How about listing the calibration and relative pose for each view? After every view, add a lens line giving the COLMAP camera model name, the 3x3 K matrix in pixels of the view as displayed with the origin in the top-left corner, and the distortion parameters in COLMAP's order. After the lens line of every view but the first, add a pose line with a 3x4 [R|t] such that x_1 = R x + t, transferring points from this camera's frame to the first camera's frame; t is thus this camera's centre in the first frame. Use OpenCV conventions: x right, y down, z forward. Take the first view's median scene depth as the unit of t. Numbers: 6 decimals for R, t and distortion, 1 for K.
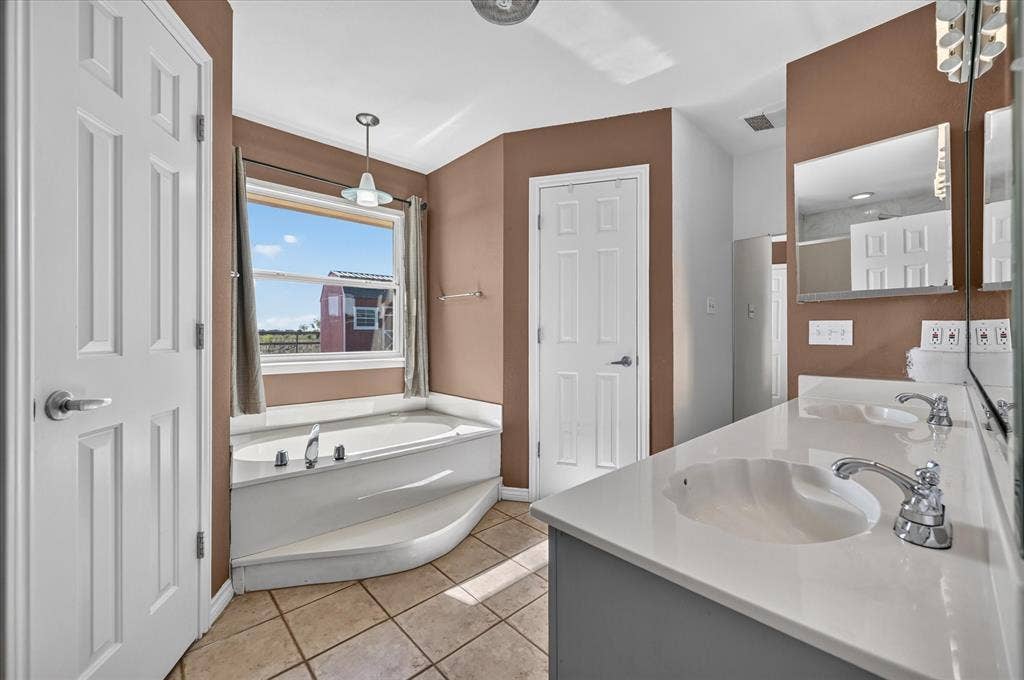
lens RADIAL K [[404.8, 0, 517.2], [0, 404.8, 337.0], [0, 0, 1]] dist [-0.001989, 0.000568]
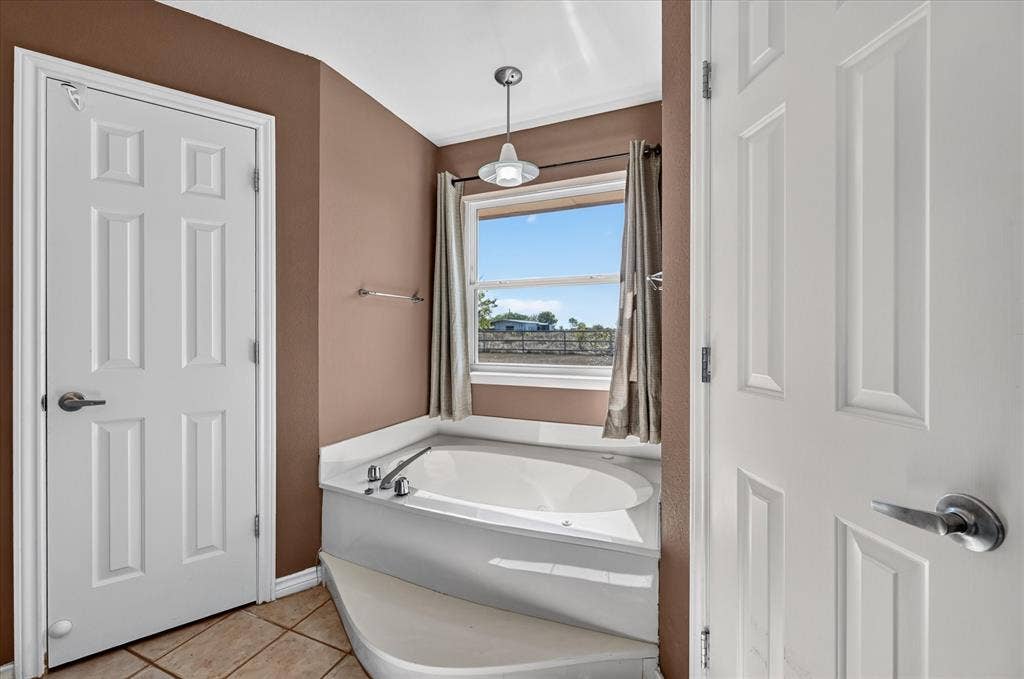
lens RADIAL K [[404.8, 0, 513.2], [0, 404.8, 333.6], [0, 0, 1]] dist [-0.001989, 0.000568]
pose [[0.404769, 0.000367, -0.914419, 0.360130], [-0.000256, 1.000000, 0.000288, -0.035438], [0.914419, 0.000117, 0.404769, 0.693598]]
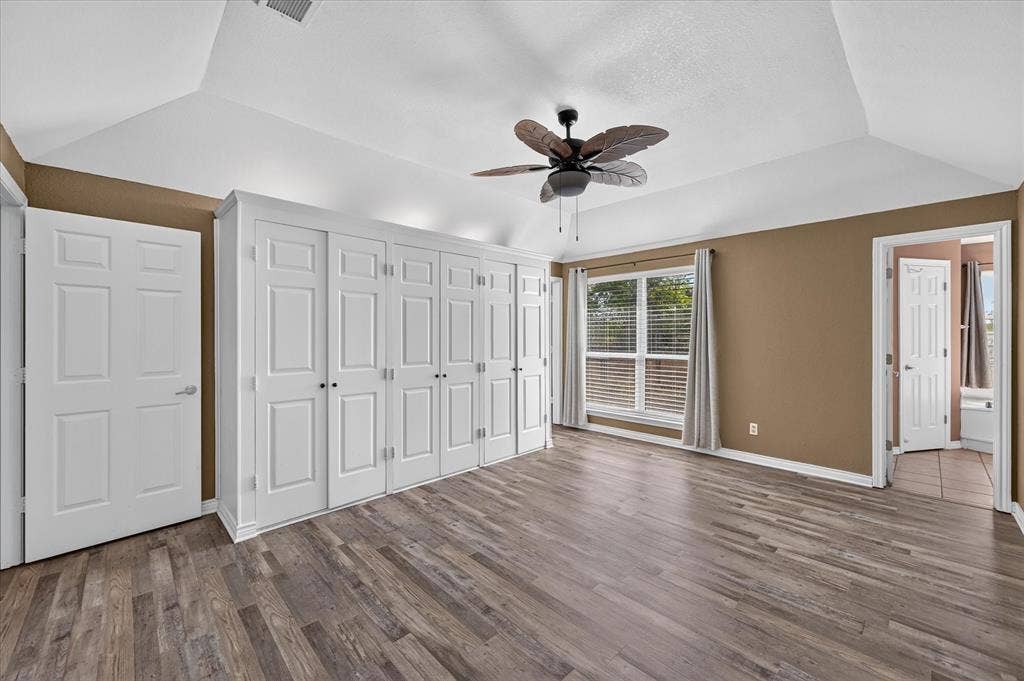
lens RADIAL K [[404.8, 0, 512.2], [0, 404.8, 338.3], [0, 0, 1]] dist [-0.001989, 0.000568]
pose [[0.019485, 0.004216, -0.999801, 1.296619], [0.003329, 0.999985, 0.004282, -0.079159], [0.999805, -0.003412, 0.019471, -1.374670]]
